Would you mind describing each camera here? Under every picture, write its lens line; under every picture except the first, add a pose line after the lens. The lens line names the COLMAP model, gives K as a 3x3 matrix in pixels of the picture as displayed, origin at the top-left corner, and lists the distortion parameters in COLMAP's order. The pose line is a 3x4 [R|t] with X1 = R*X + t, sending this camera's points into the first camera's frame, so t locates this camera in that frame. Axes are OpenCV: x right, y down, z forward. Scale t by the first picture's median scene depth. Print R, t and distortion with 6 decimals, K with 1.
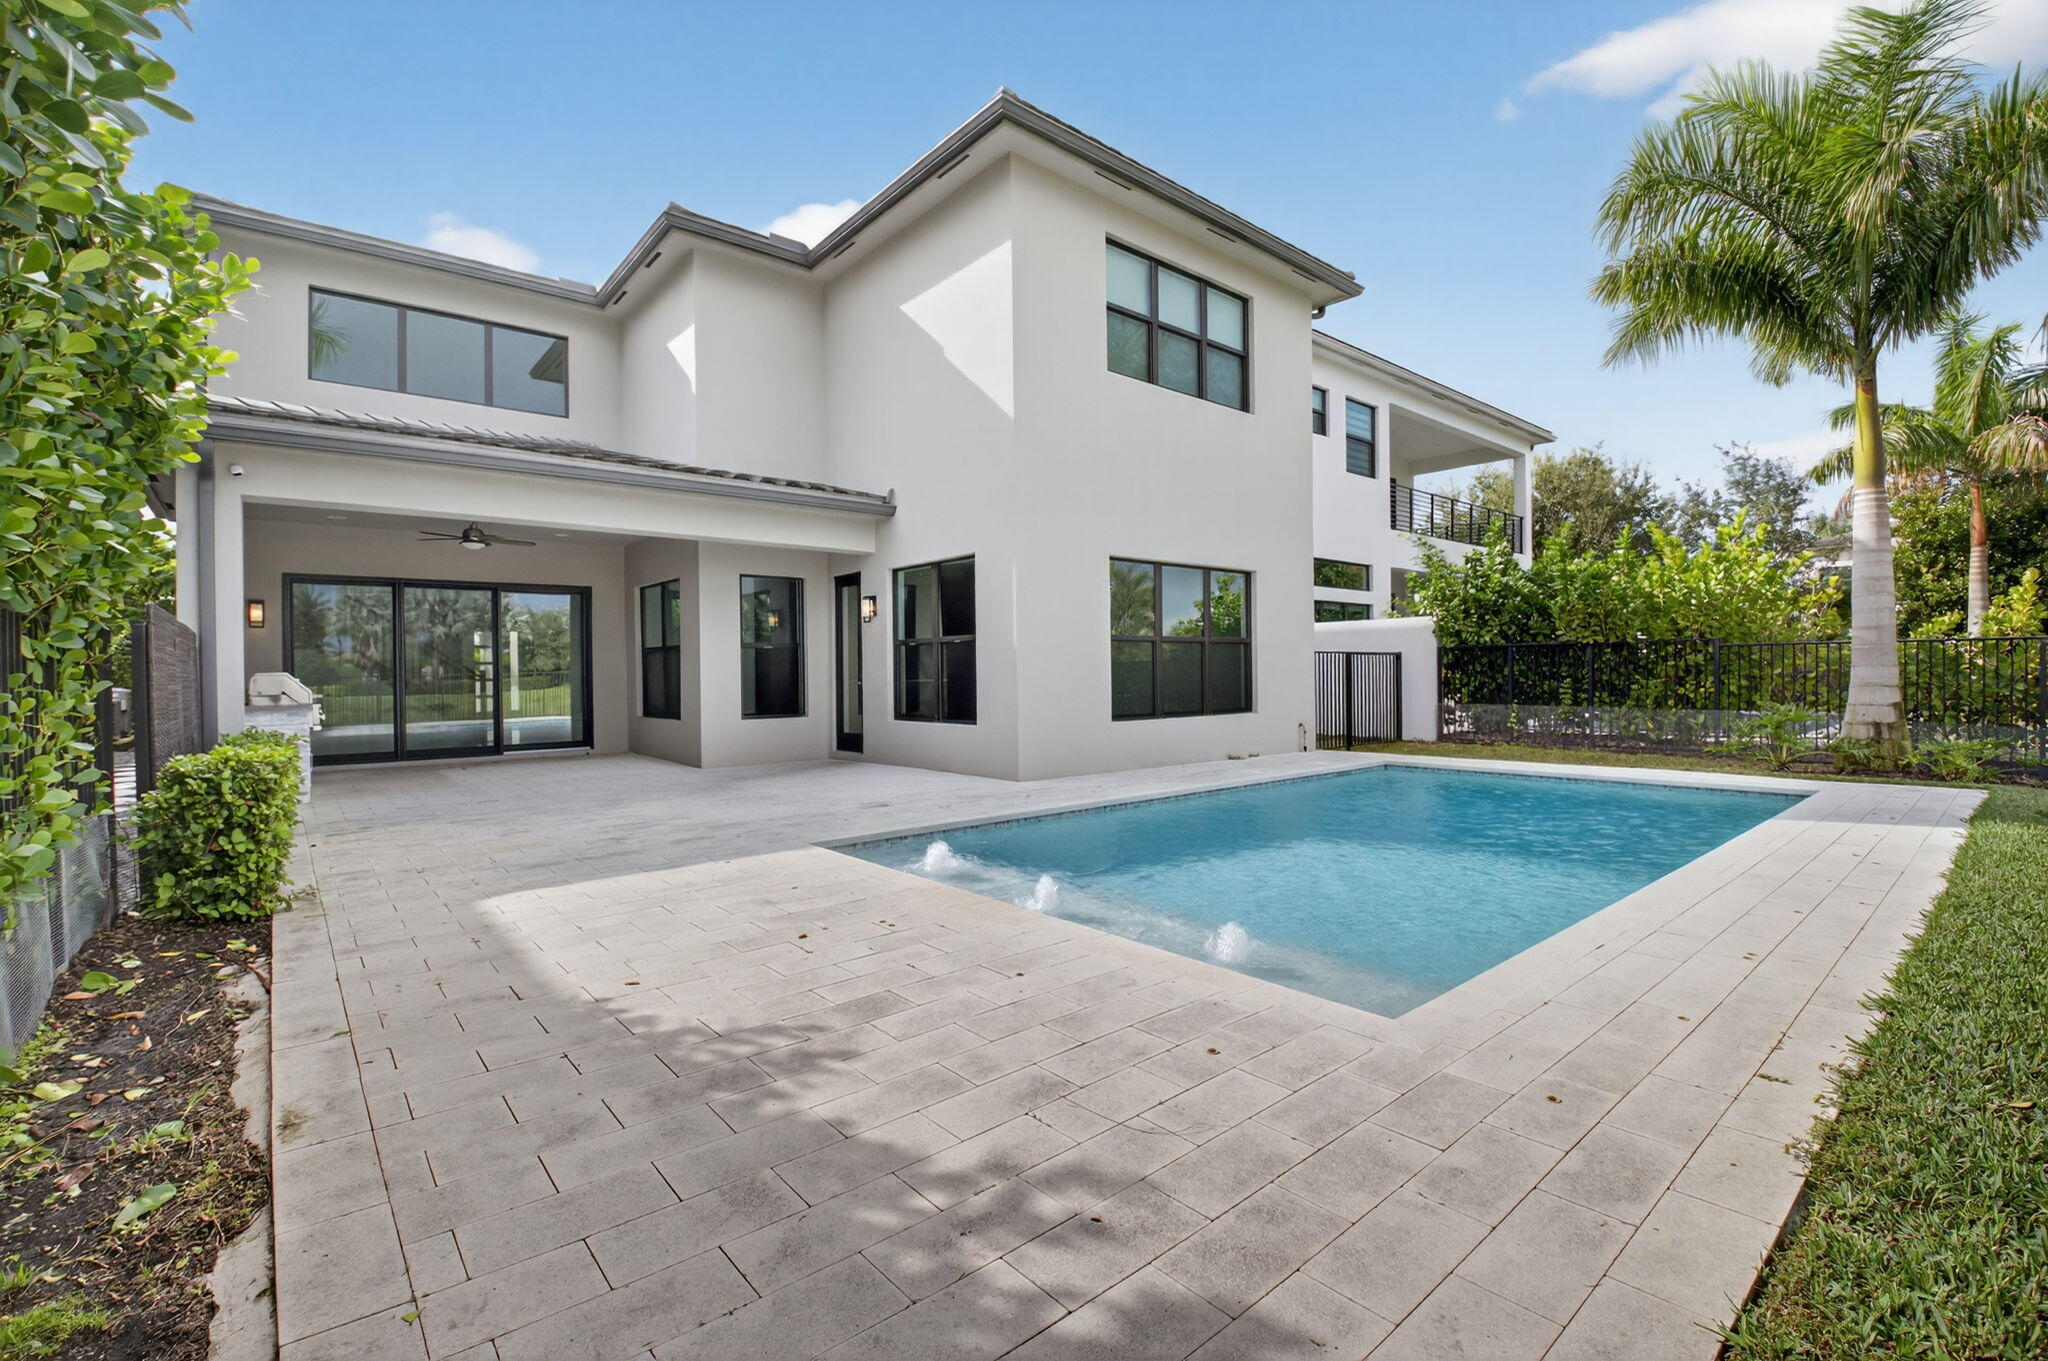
lens RADIAL K [[928.3, 0, 1028.9], [0, 928.3, 694.2], [0, 0, 1]] dist [-0.008186, -0.001075]
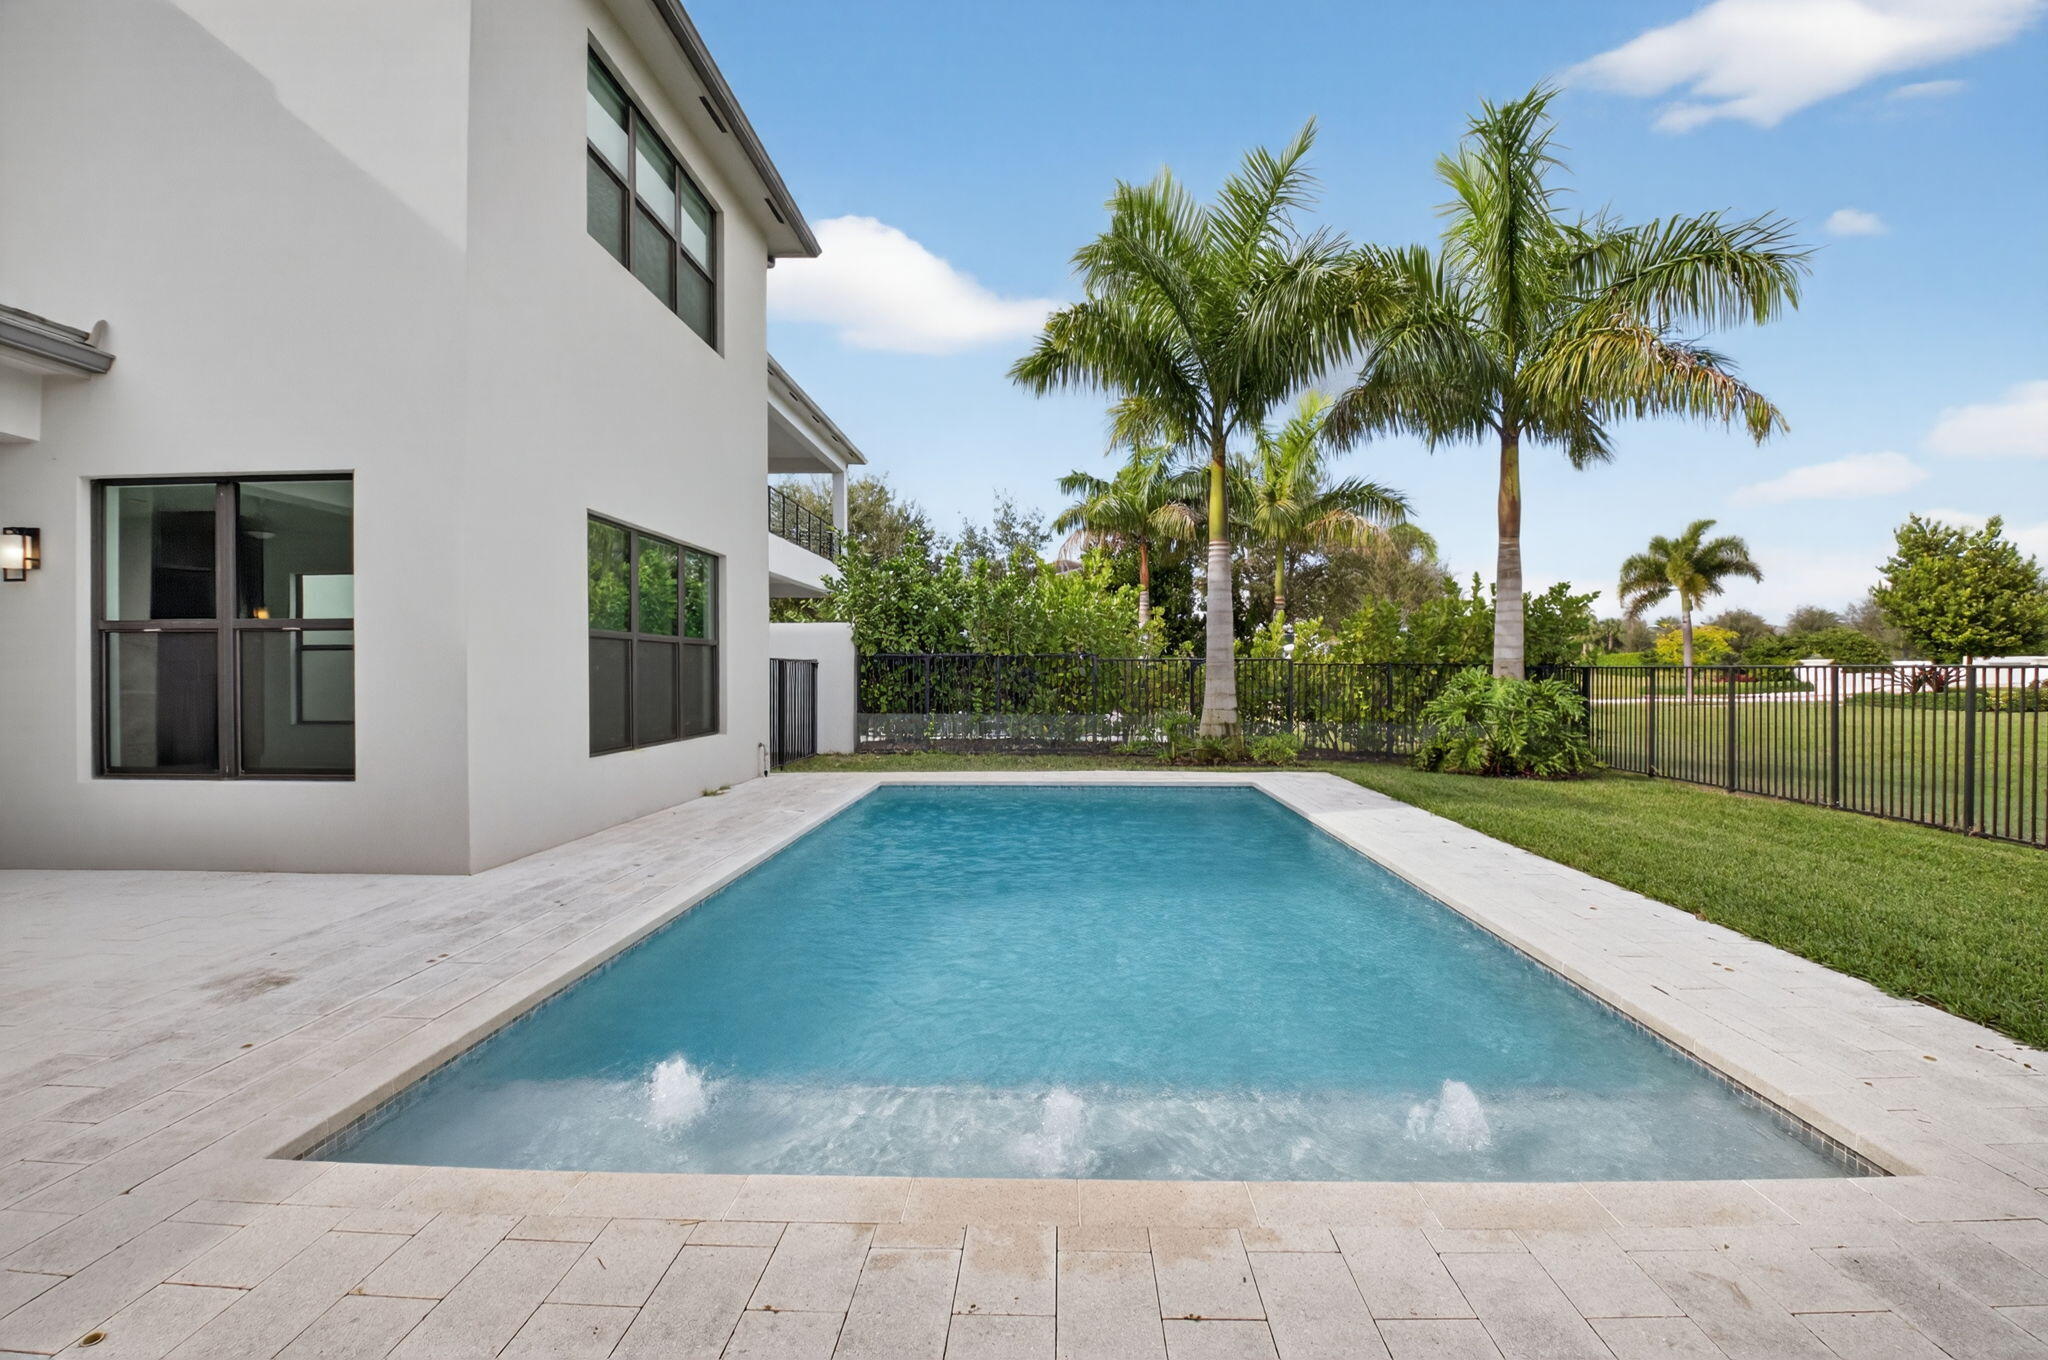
lens RADIAL K [[913.6, 0, 1065.0], [0, 913.6, 687.3], [0, 0, 1]] dist [0.000949, -0.014320]
pose [[0.660414, -0.003180, 0.750895, -0.149459], [0.011440, 0.999918, -0.005828, -0.011470], [-0.750815, 0.012439, 0.660396, 0.258237]]
